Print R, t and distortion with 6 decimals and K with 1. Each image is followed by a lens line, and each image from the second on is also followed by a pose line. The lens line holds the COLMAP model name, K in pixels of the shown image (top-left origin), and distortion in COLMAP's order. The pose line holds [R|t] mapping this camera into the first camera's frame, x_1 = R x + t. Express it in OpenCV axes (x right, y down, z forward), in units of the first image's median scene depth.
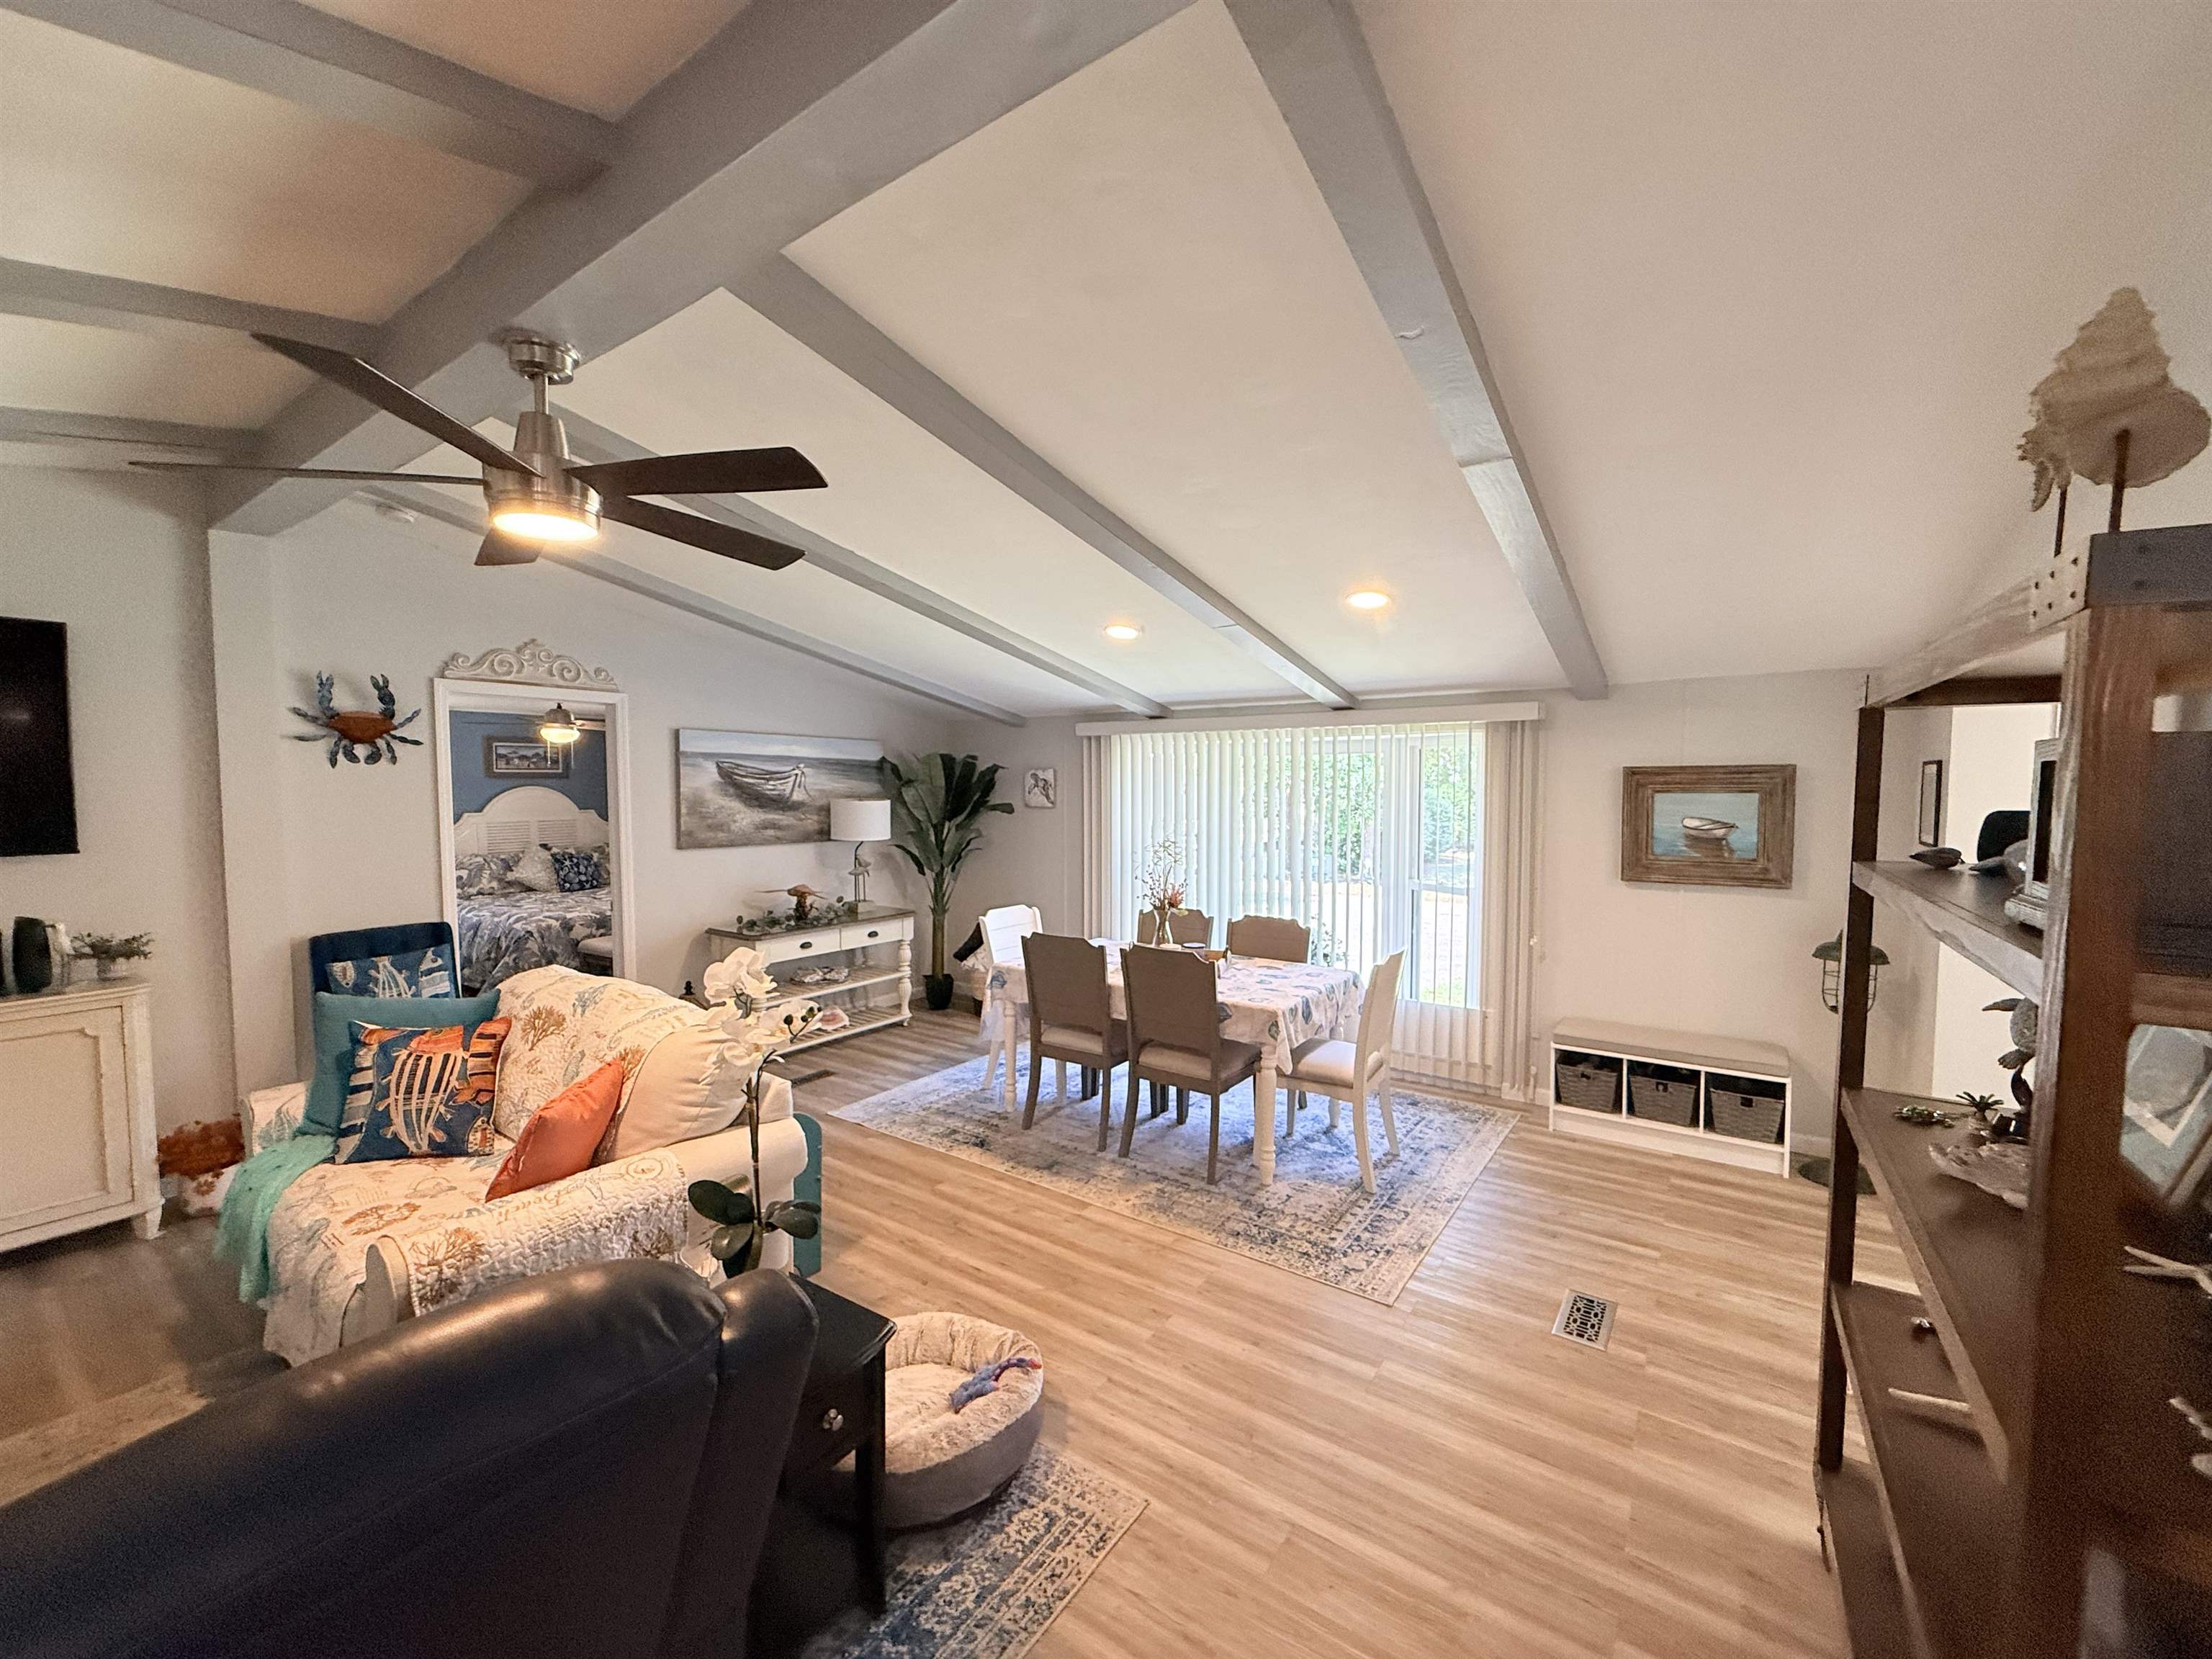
lens RADIAL K [[880.9, 0, 1102.4], [0, 880.9, 827.9], [0, 0, 1]] dist [-0.000527, -0.000052]
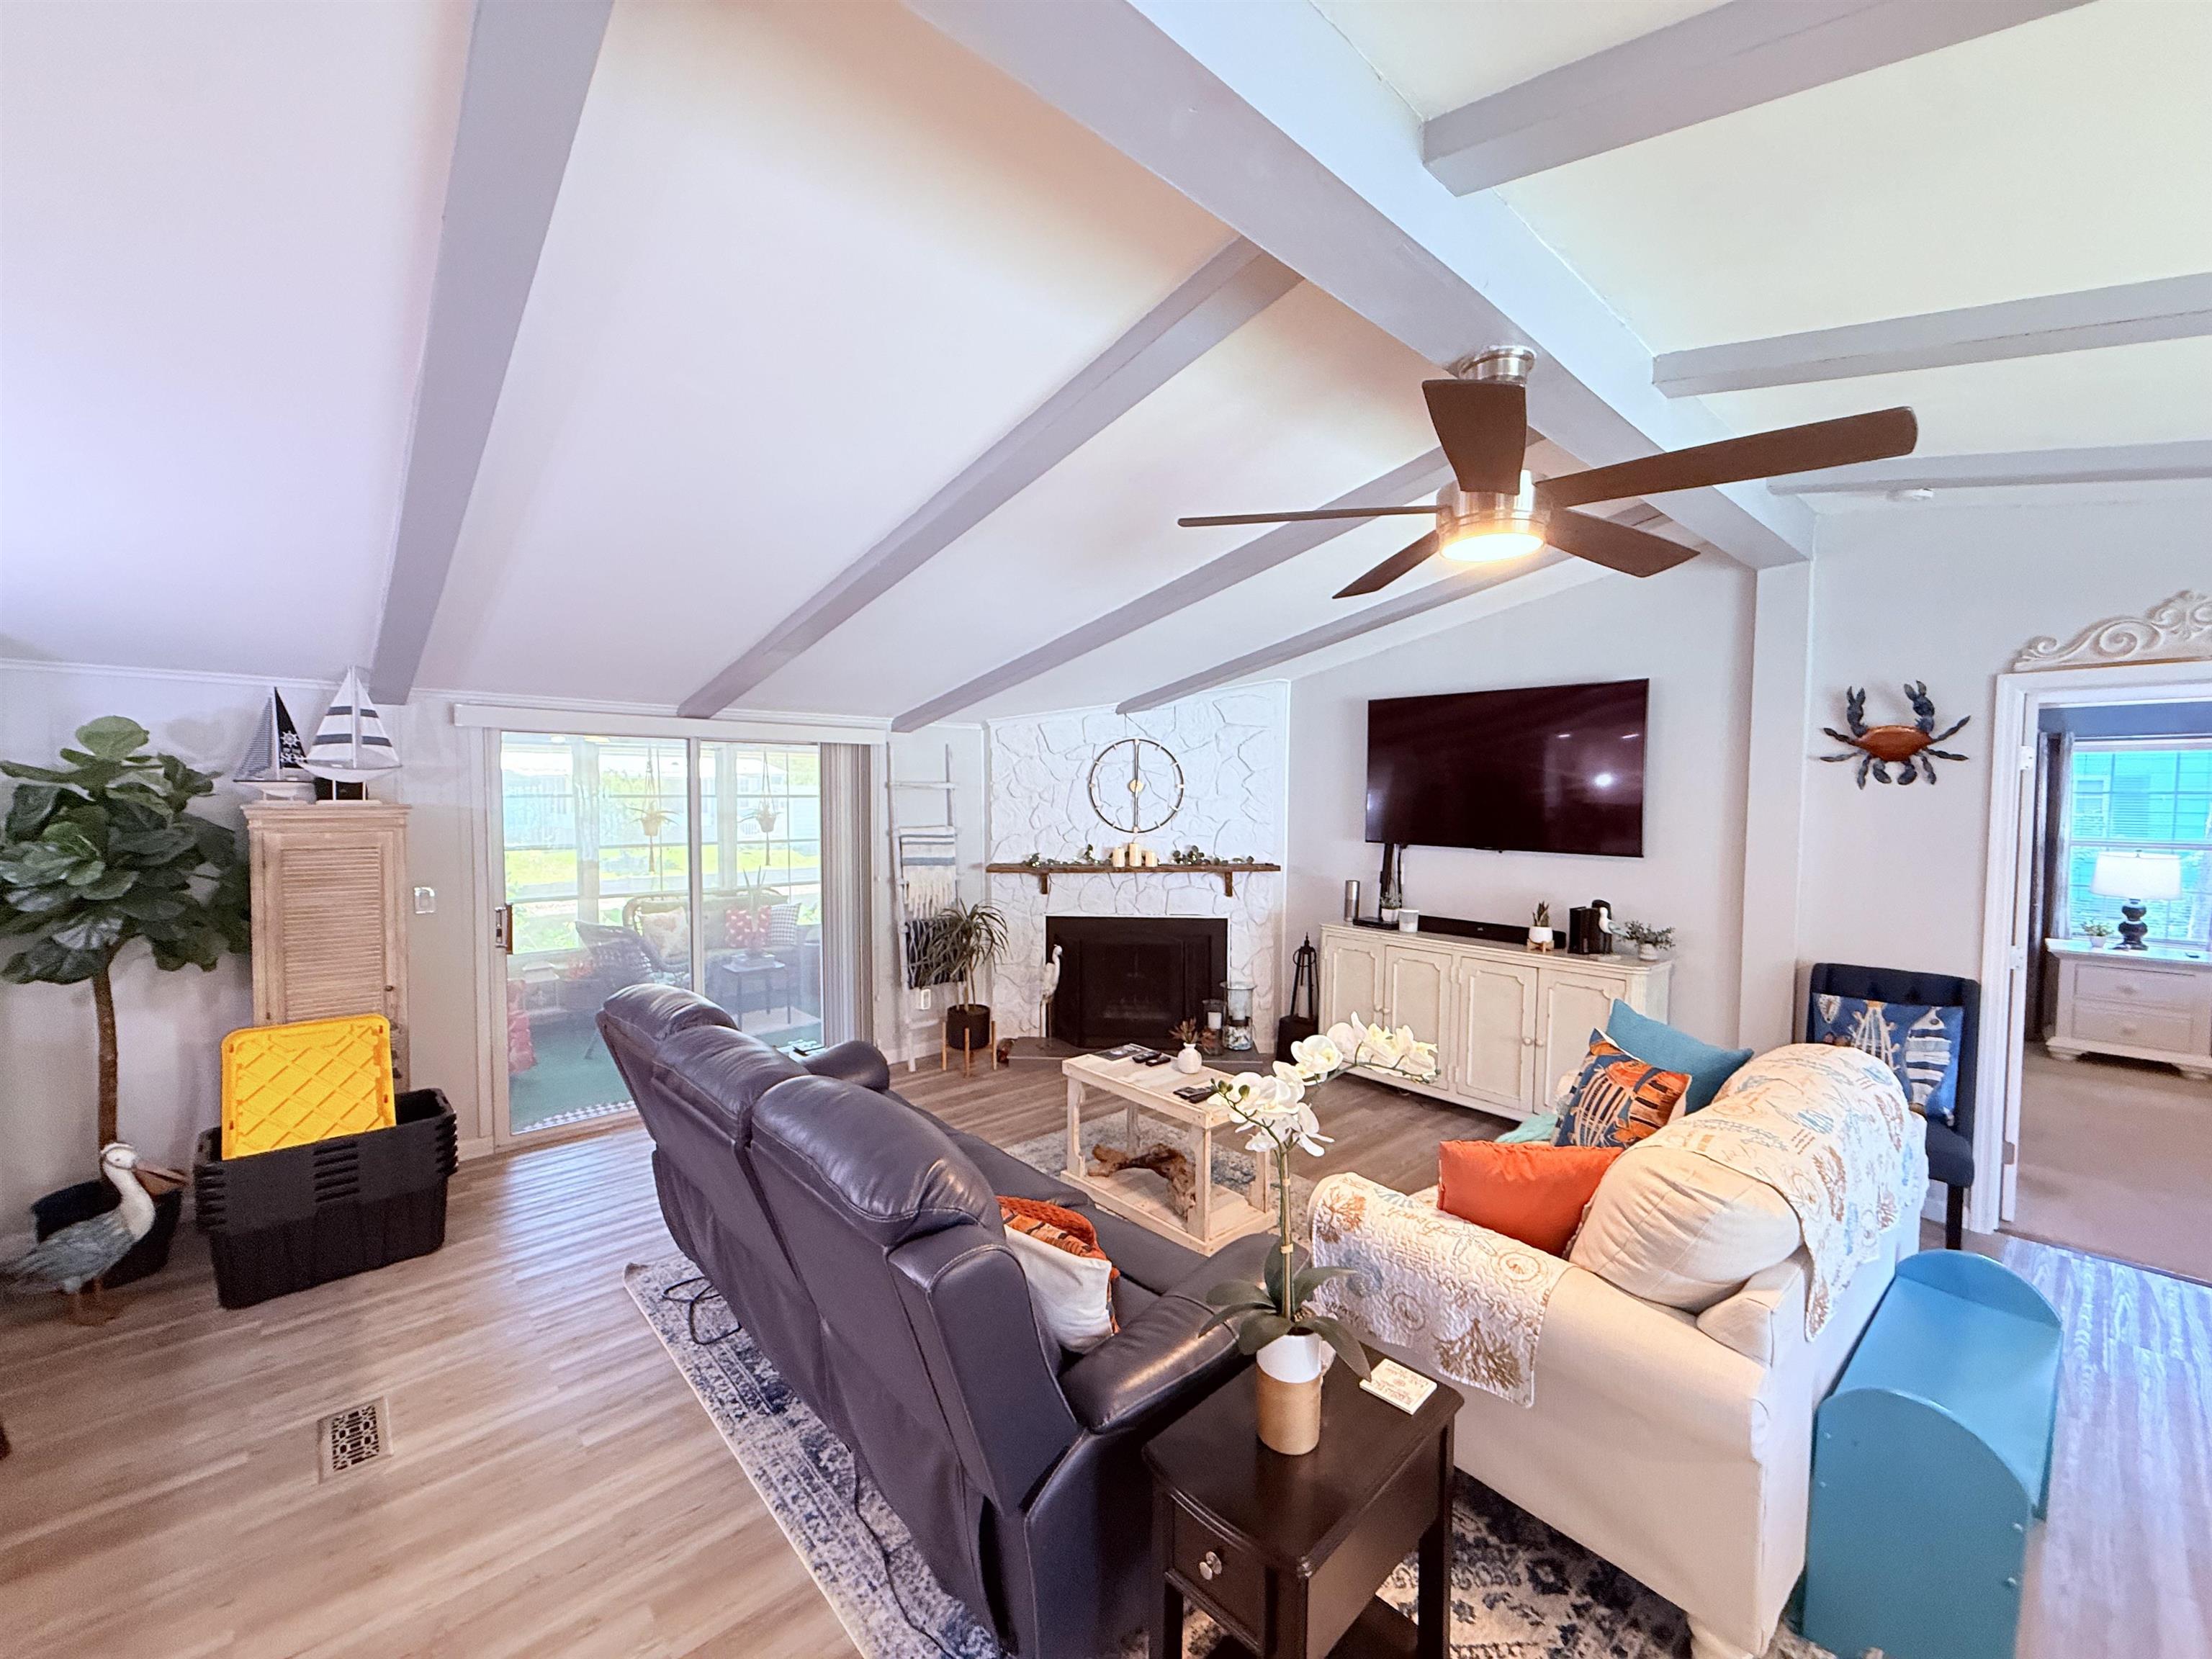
lens RADIAL K [[880.9, 0, 1104.2], [0, 880.9, 831.6], [0, 0, 1]] dist [-0.000527, -0.000052]
pose [[-0.218480, 0.045200, -0.974794, 0.161543], [-0.053794, 0.996850, 0.058279, -0.026193], [0.974358, 0.065171, -0.215361, 0.321802]]
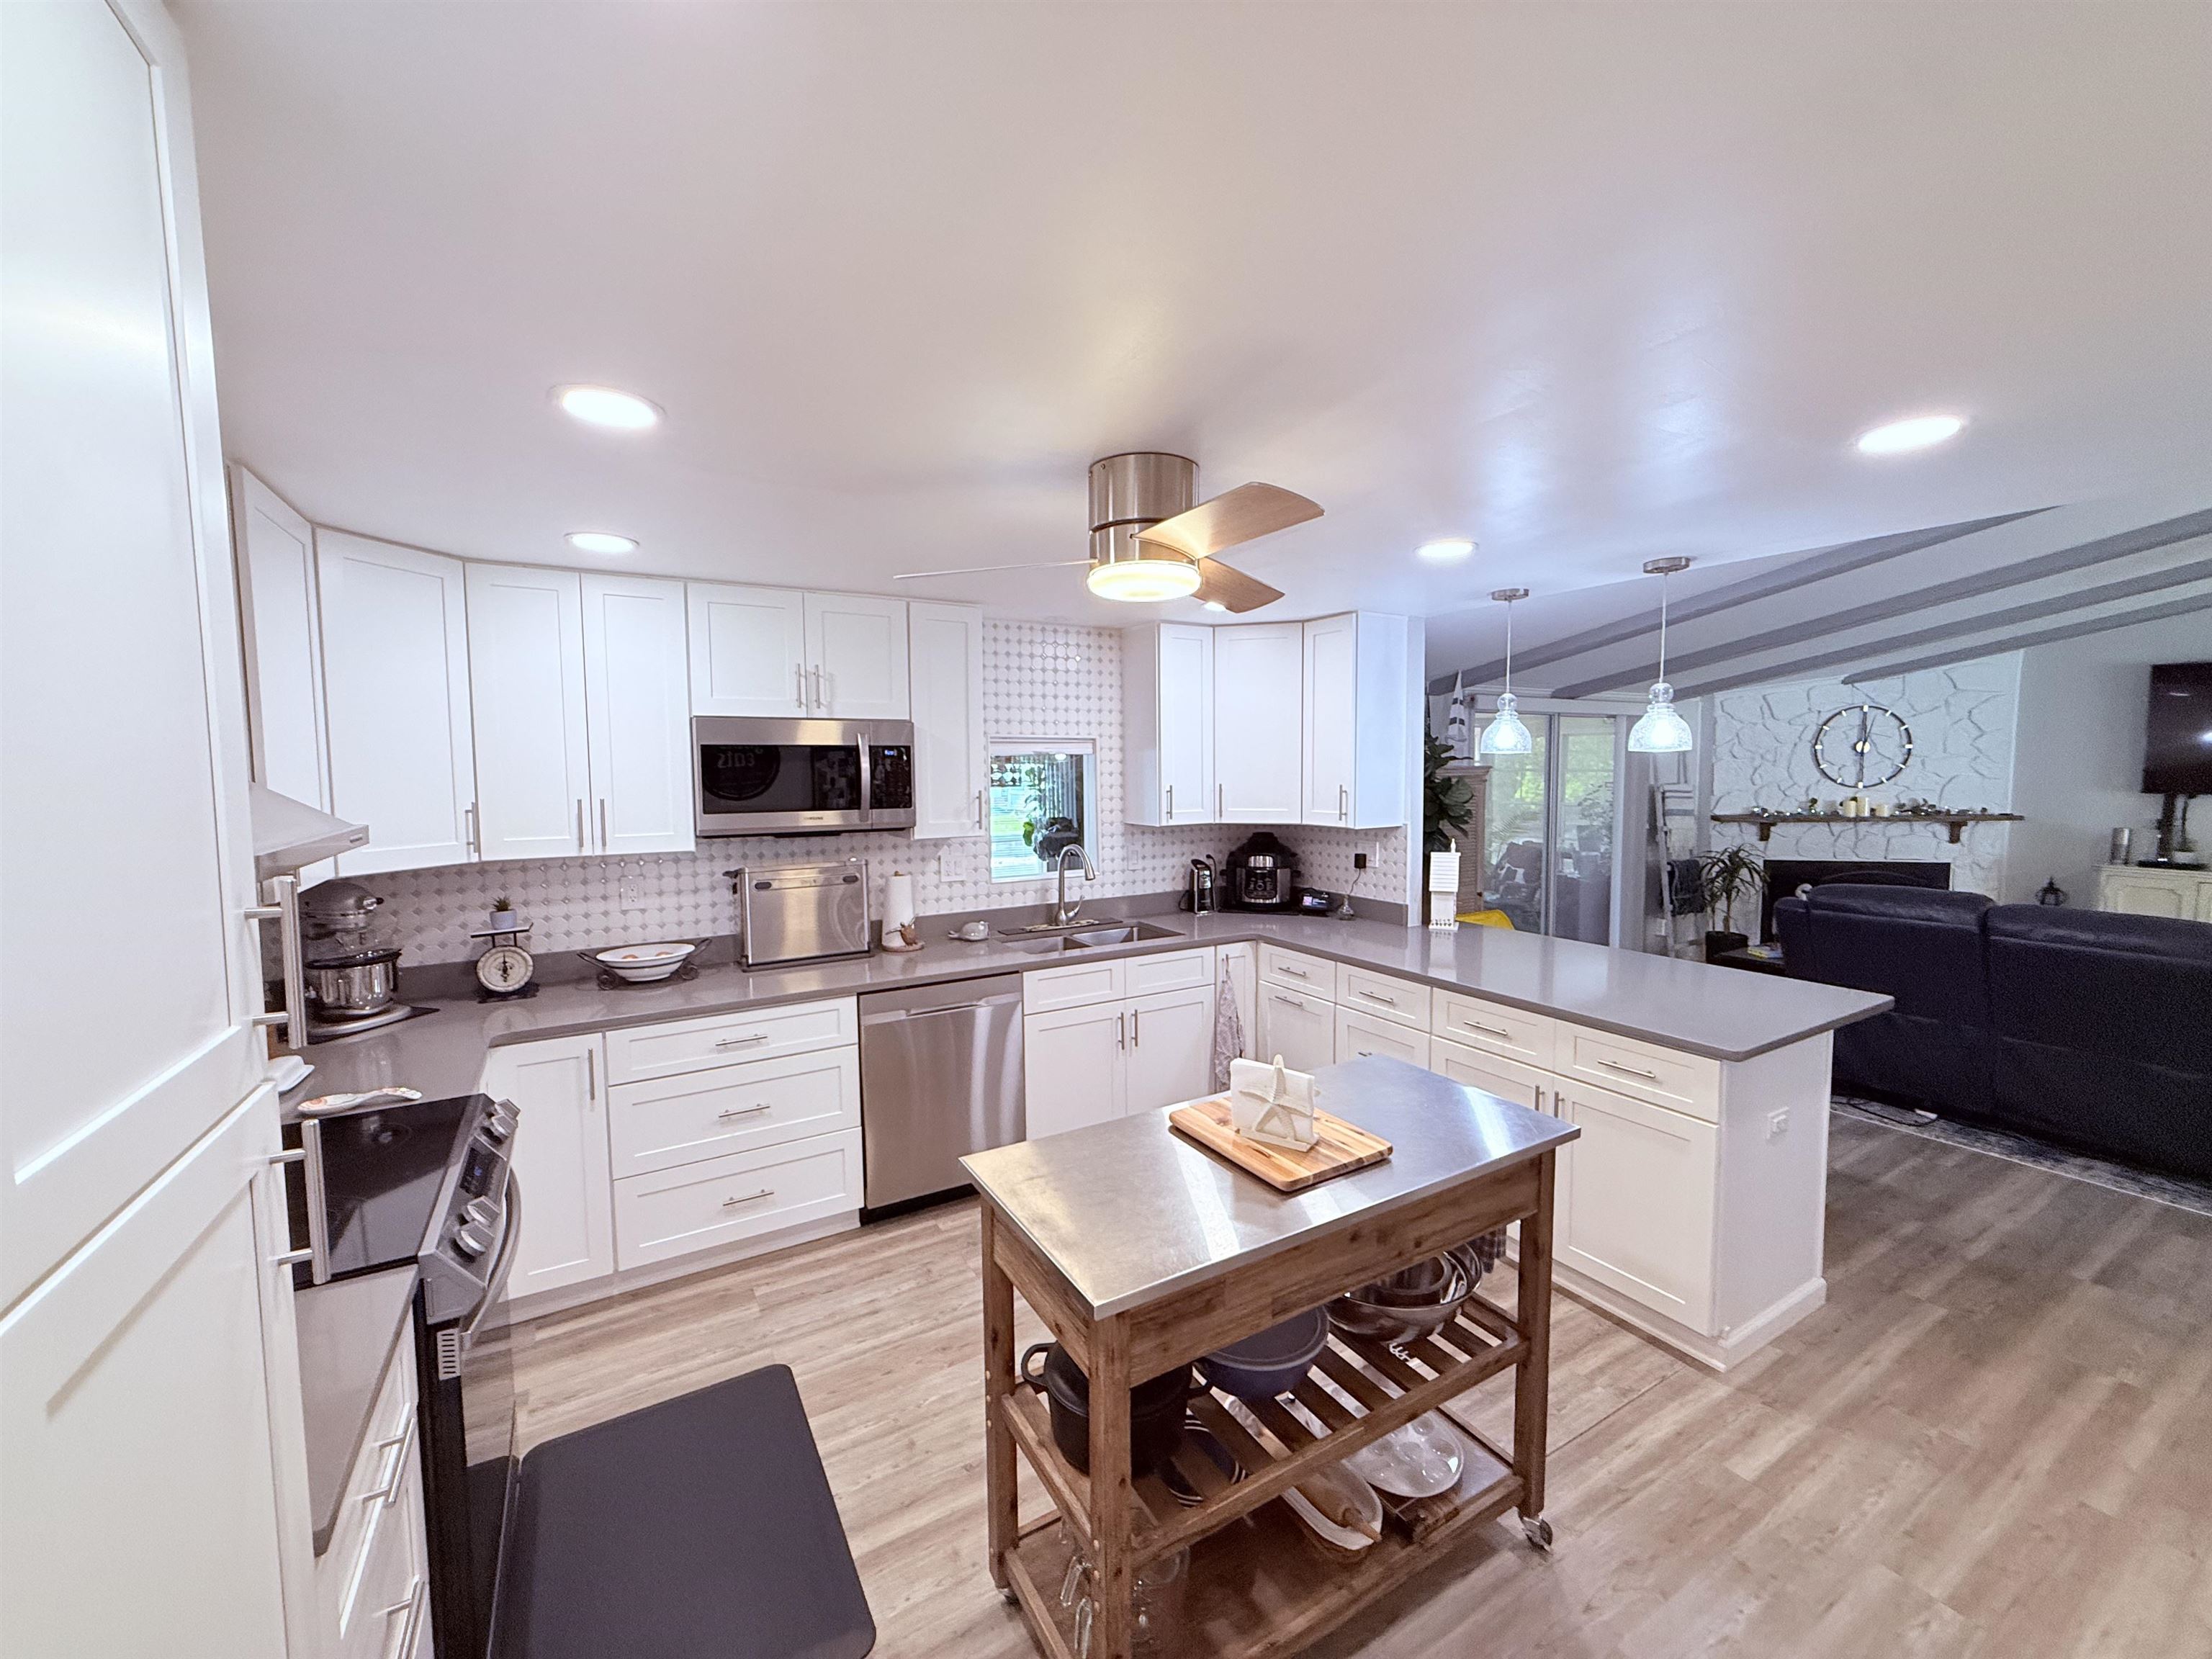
lens RADIAL K [[880.9, 0, 1102.6], [0, 880.9, 833.0], [0, 0, 1]] dist [-0.000527, -0.000052]
pose [[-0.415296, 0.077810, -0.906352, 0.687183], [-0.035765, 0.994168, 0.101737, 0.012538], [0.908983, 0.074667, -0.410091, -0.348590]]
